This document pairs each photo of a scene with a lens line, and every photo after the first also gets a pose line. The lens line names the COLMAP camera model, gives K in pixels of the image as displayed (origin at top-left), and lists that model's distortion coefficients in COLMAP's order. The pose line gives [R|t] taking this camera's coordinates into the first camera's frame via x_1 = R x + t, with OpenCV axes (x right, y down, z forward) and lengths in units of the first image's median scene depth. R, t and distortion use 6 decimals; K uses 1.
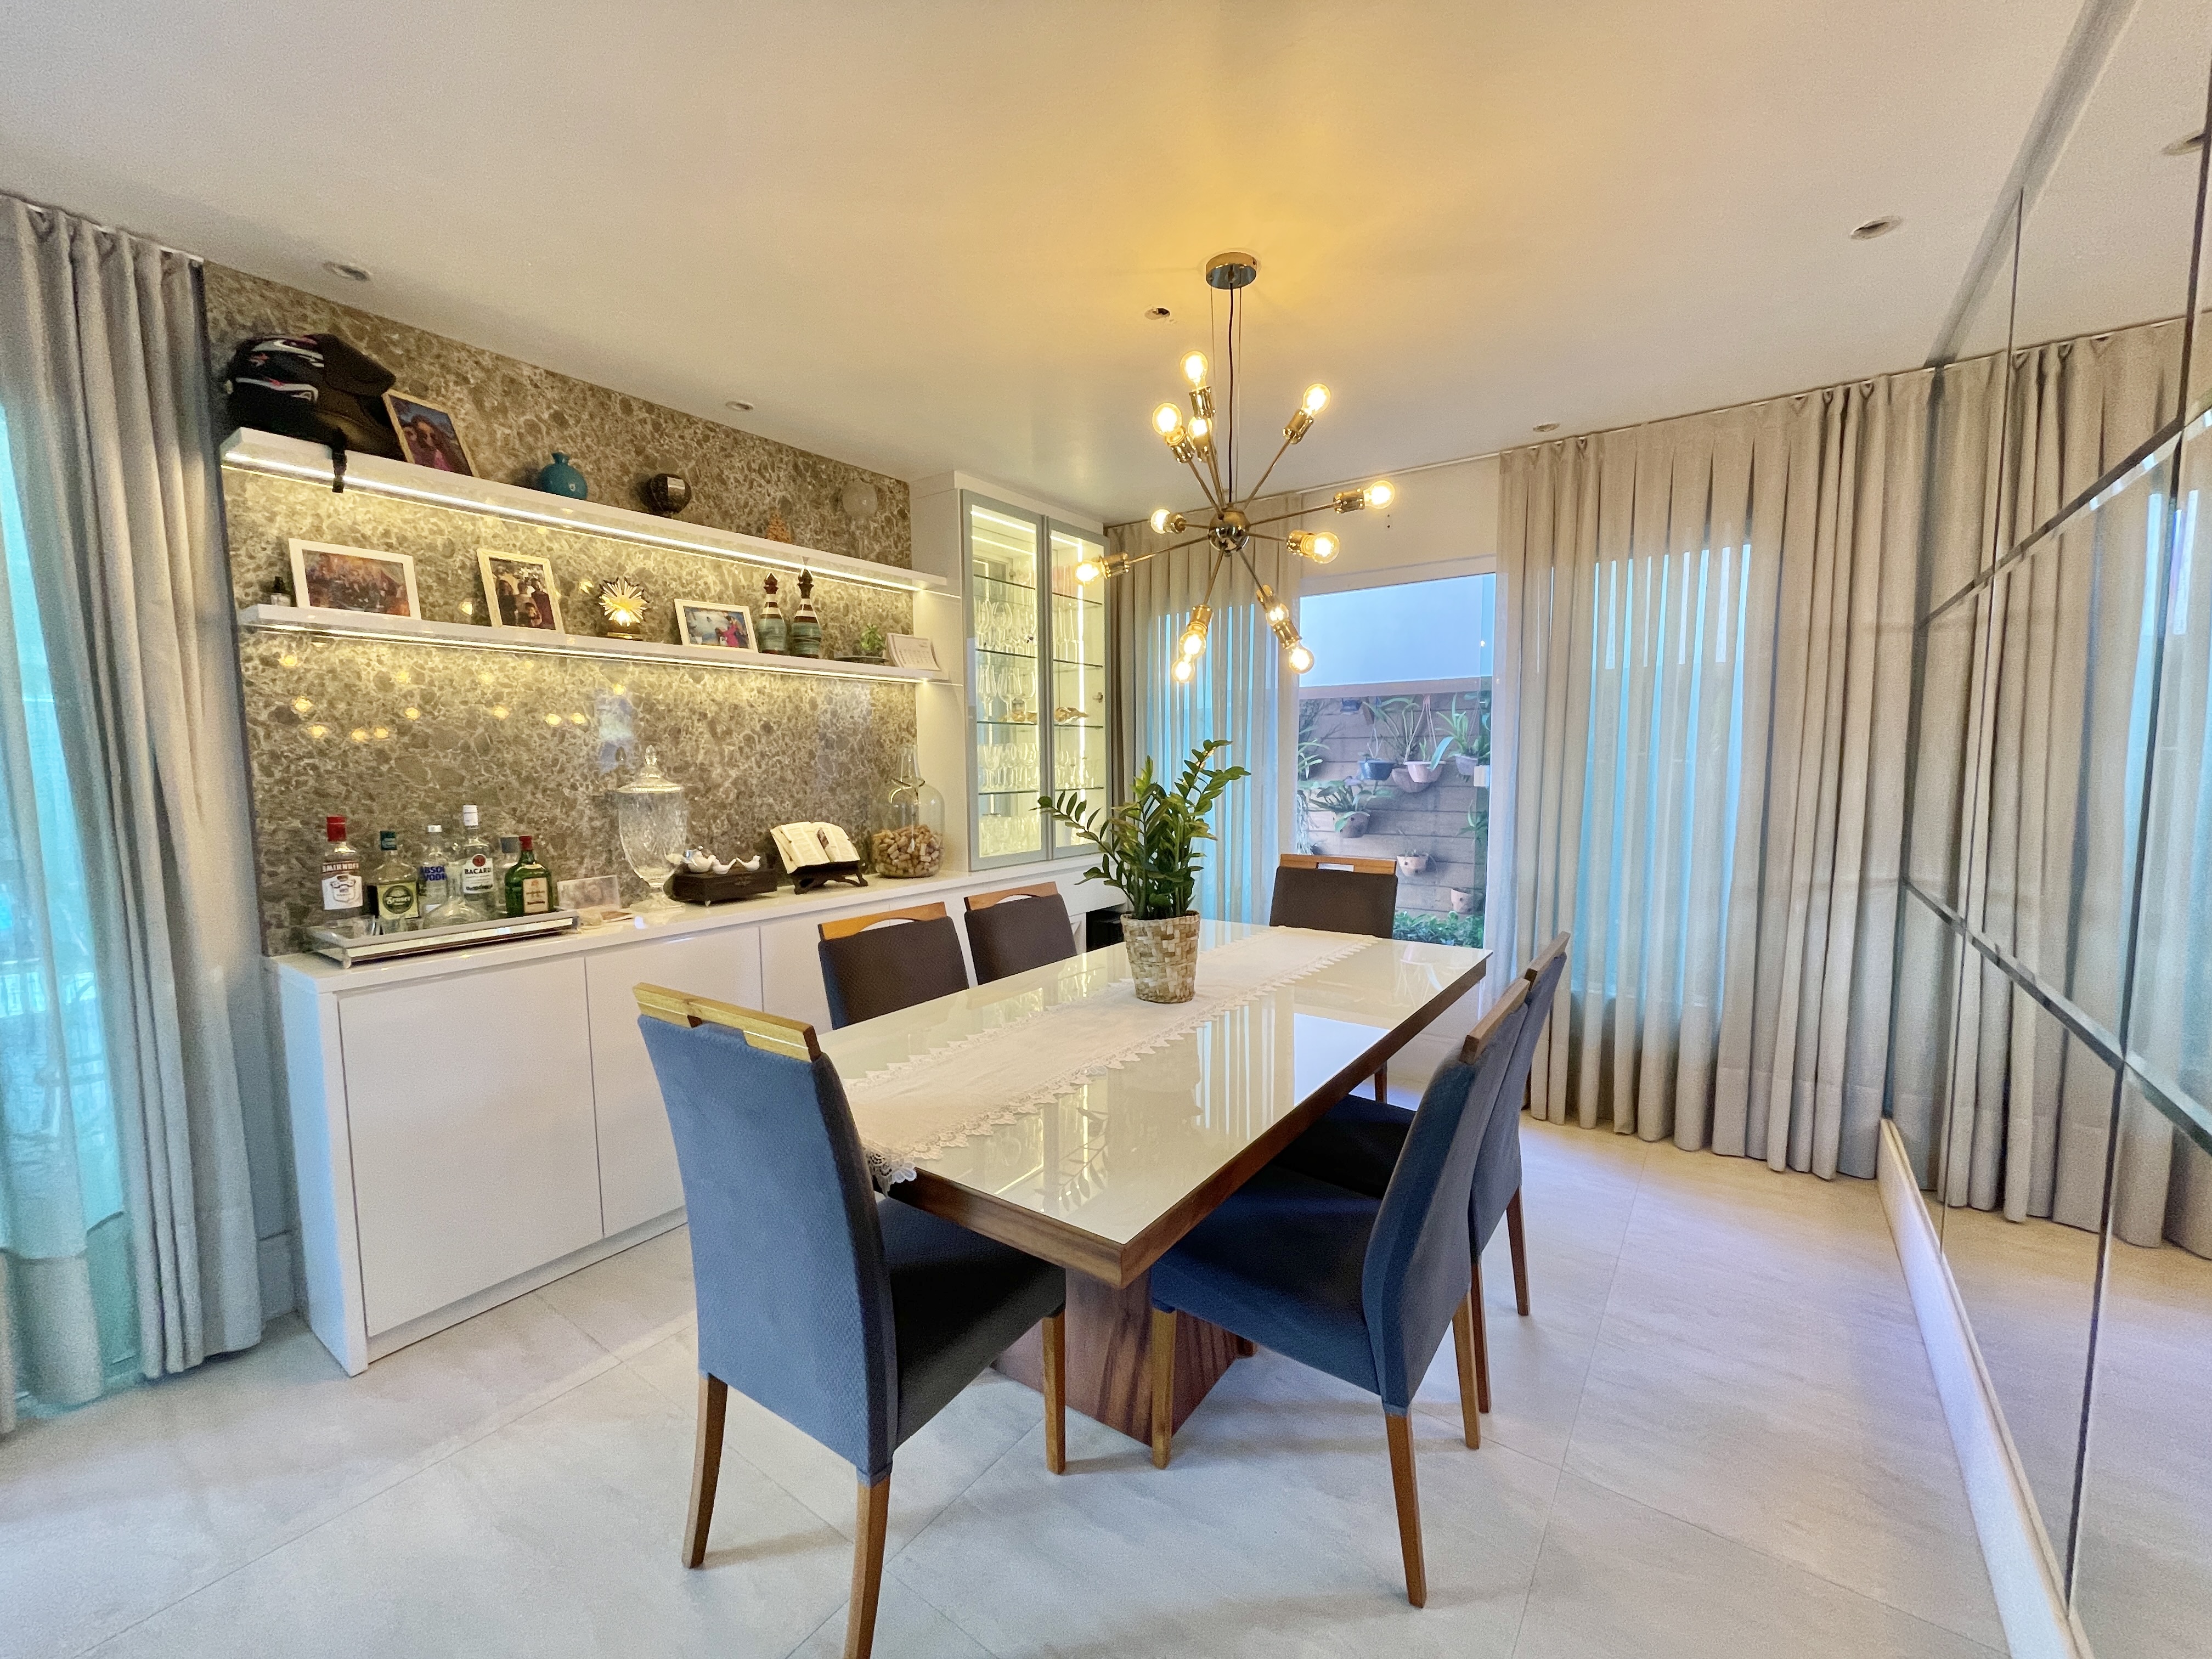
lens RADIAL K [[893.7, 0, 1093.3], [0, 893.7, 835.9], [0, 0, 1]] dist [-0.000824, 0.000216]
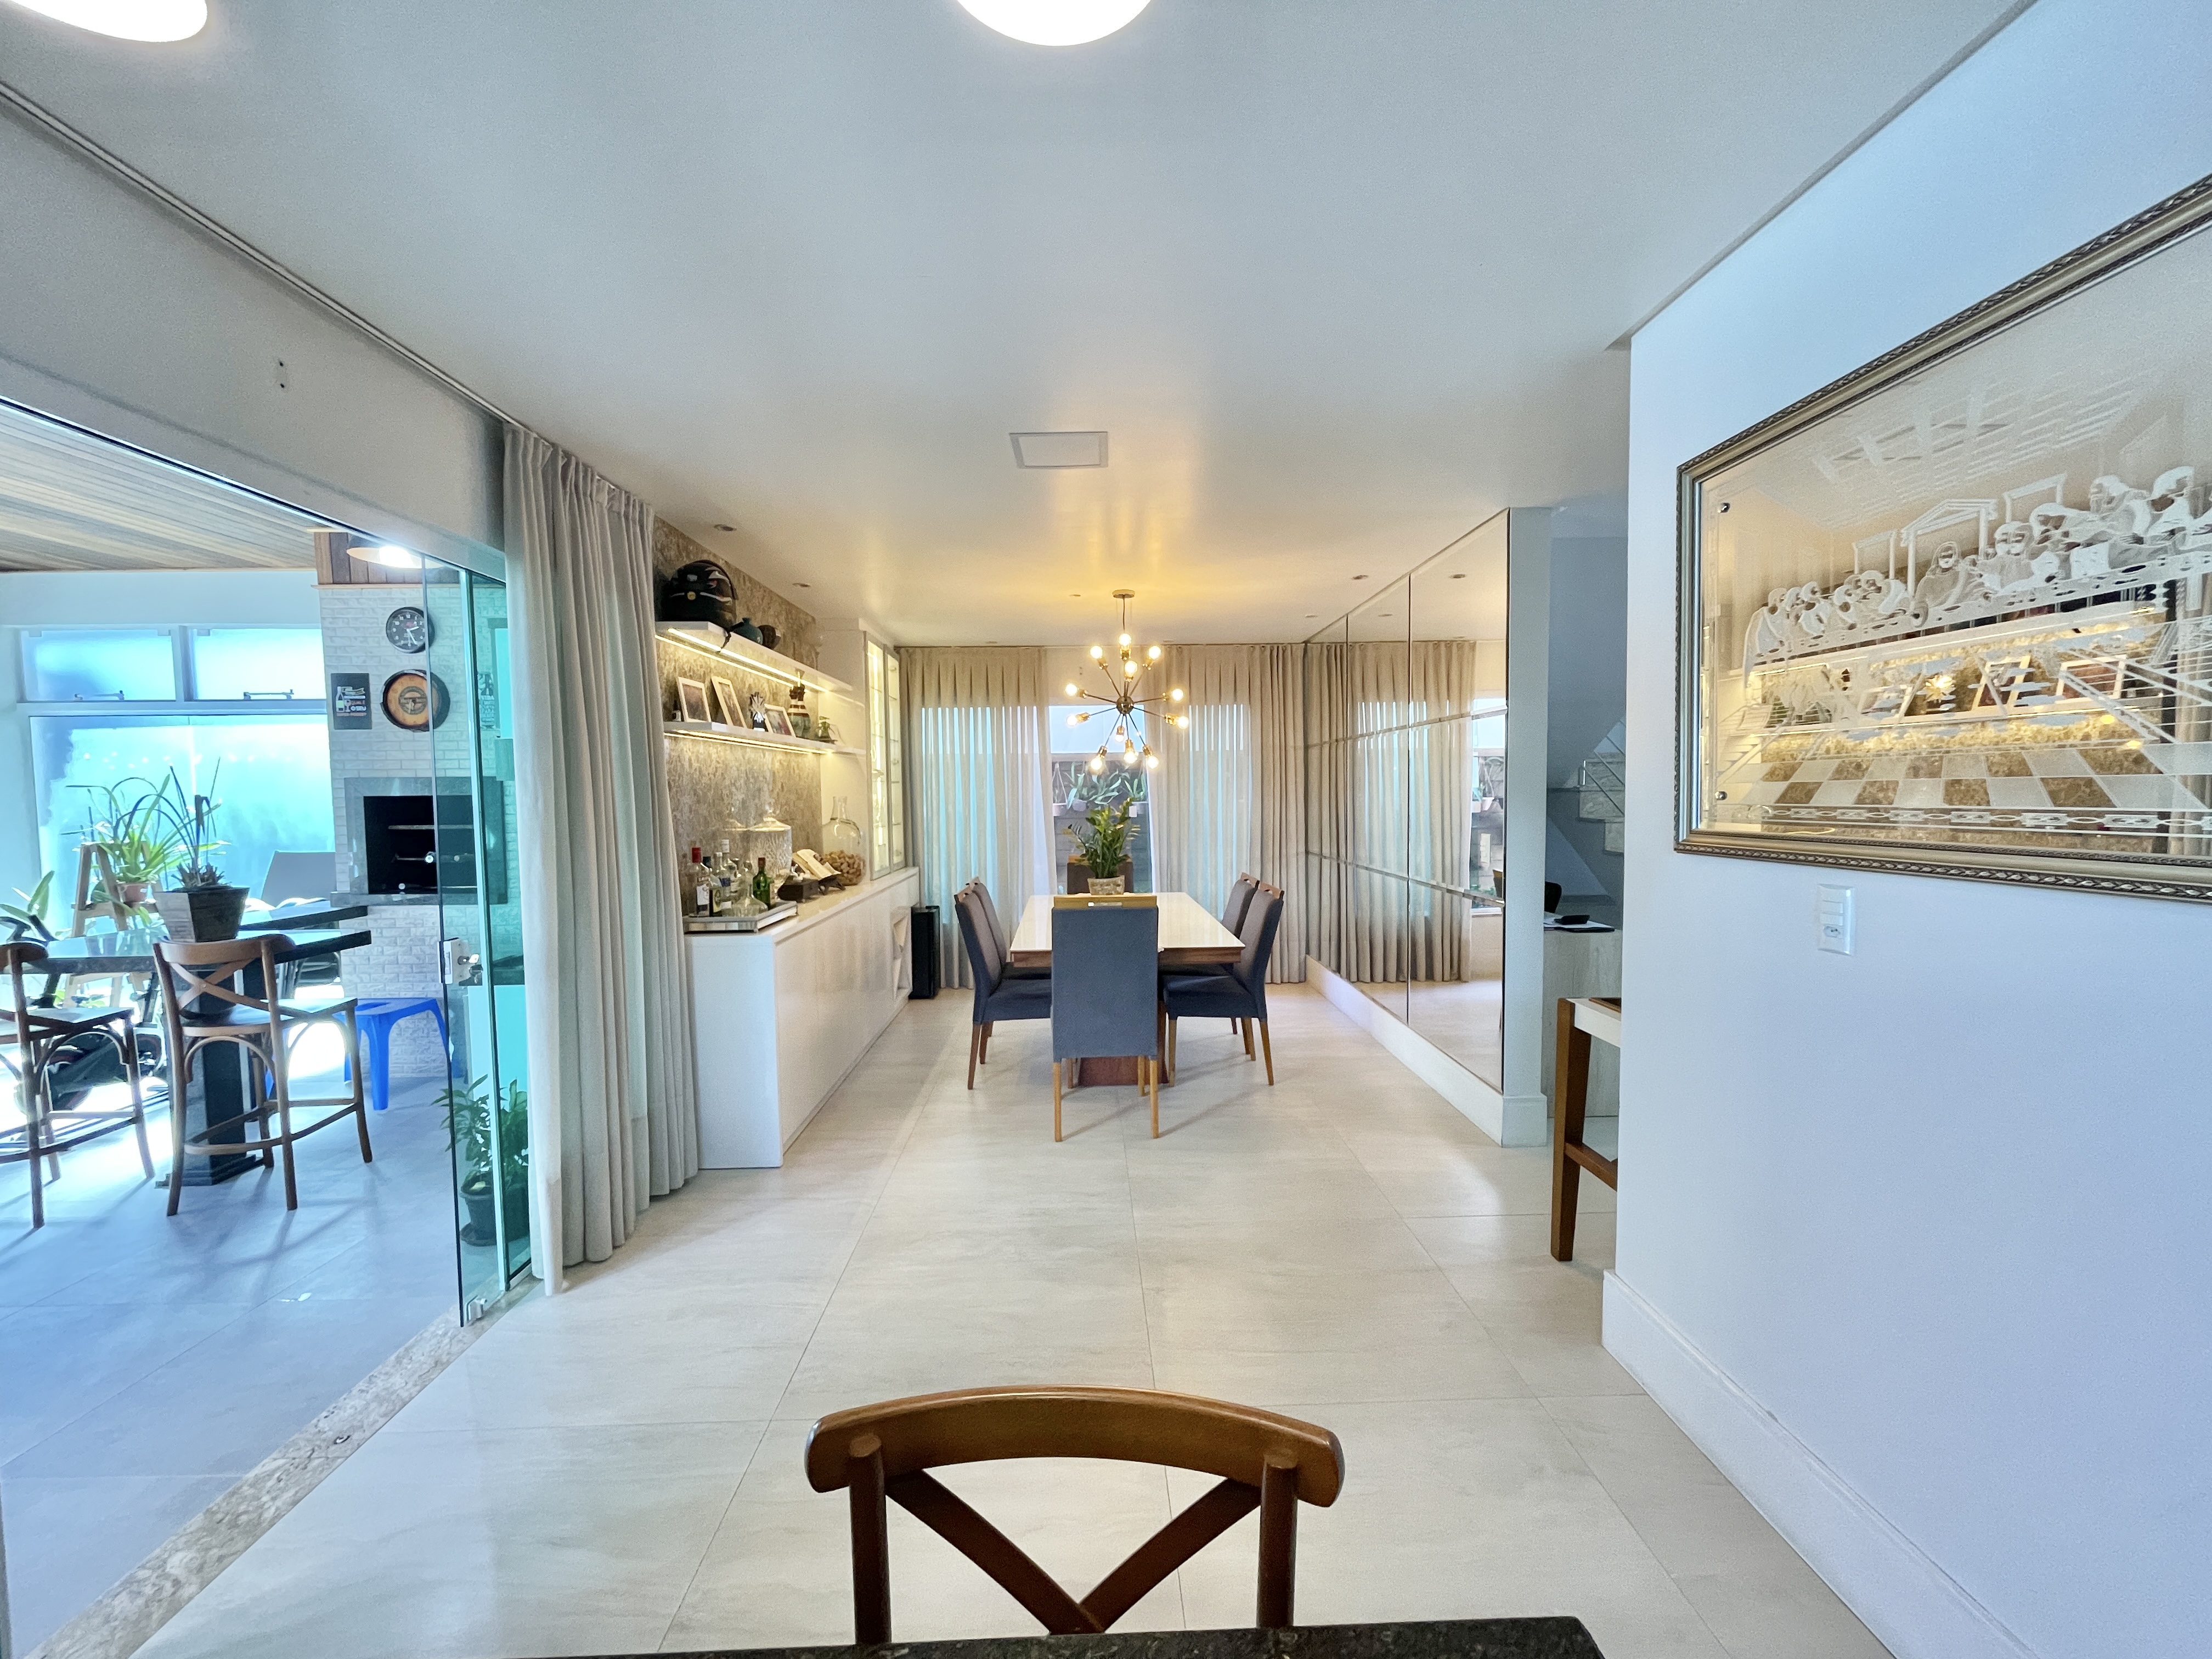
lens RADIAL K [[893.7, 0, 1083.1], [0, 893.7, 833.7], [0, 0, 1]] dist [-0.000824, 0.000216]
pose [[0.801145, -0.029536, 0.597742, -1.029530], [0.057872, 0.997924, -0.028254, 0.033308], [-0.595666, 0.057228, 0.801191, -0.577259]]
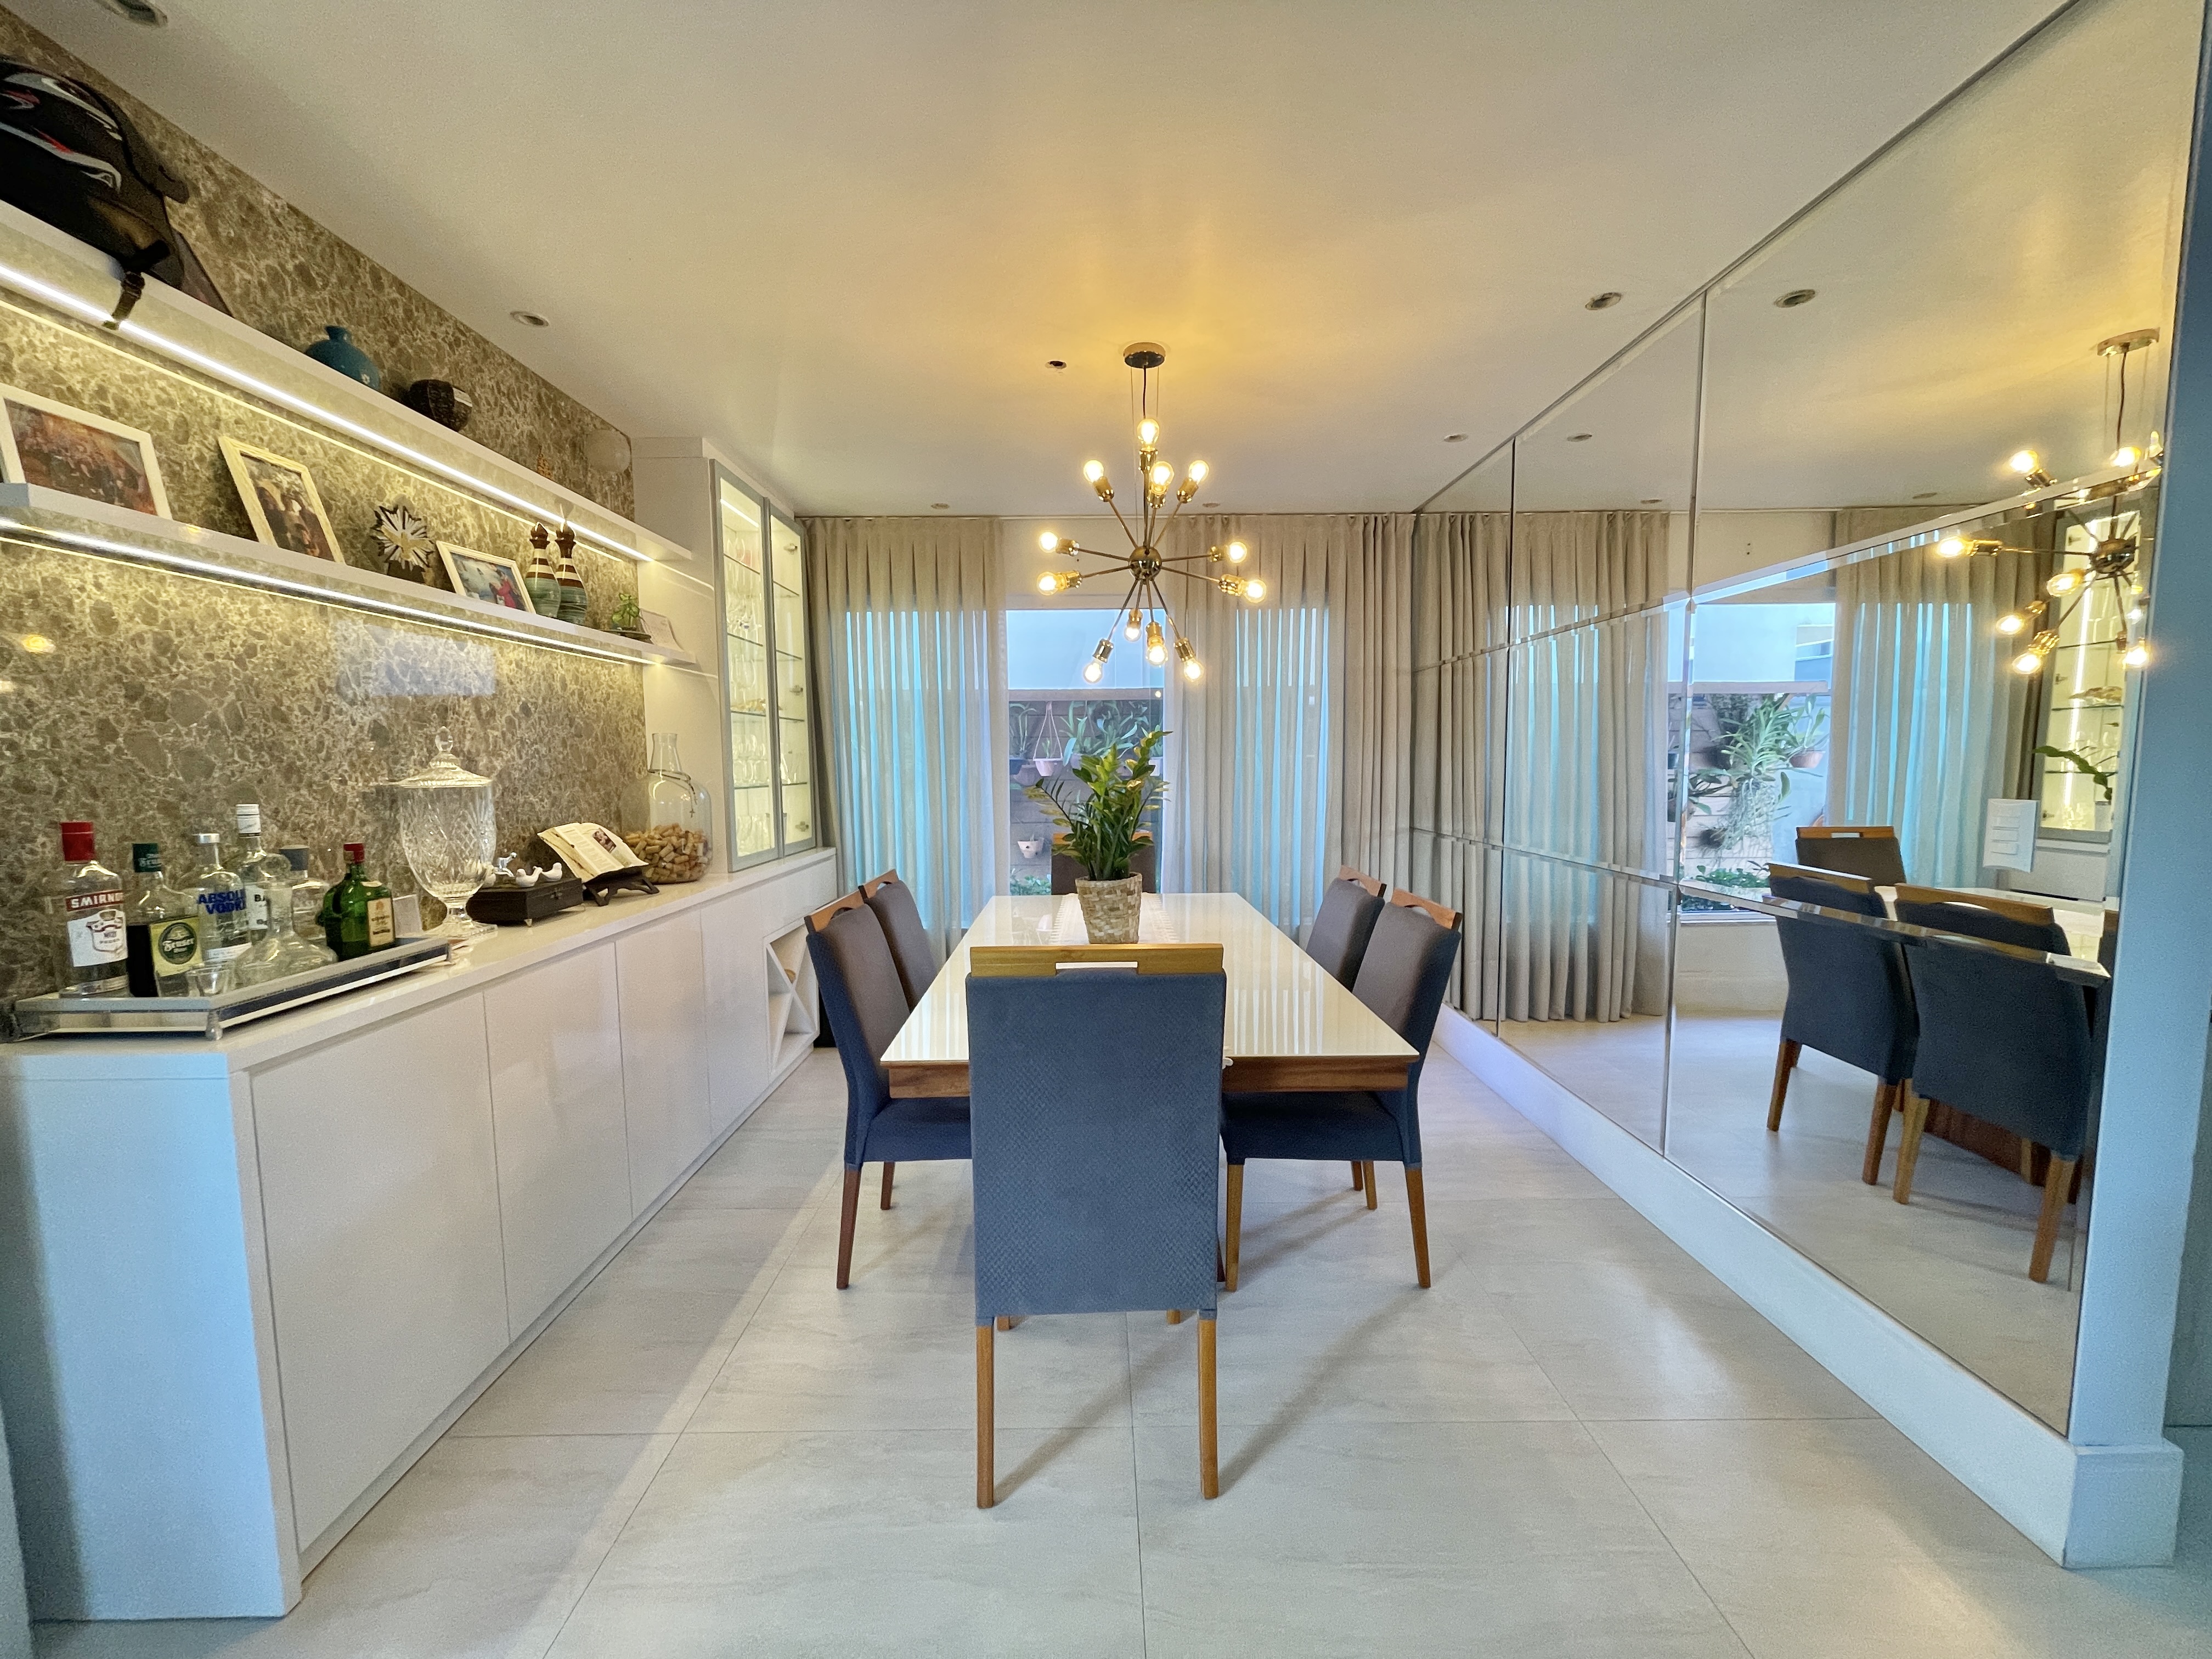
lens RADIAL K [[893.7, 0, 1090.0], [0, 893.7, 837.7], [0, 0, 1]] dist [-0.000824, 0.000216]
pose [[0.806136, -0.049746, 0.589635, -0.526679], [0.052744, 0.998534, 0.012134, 0.016674], [-0.589374, 0.021318, 0.807579, 0.041581]]
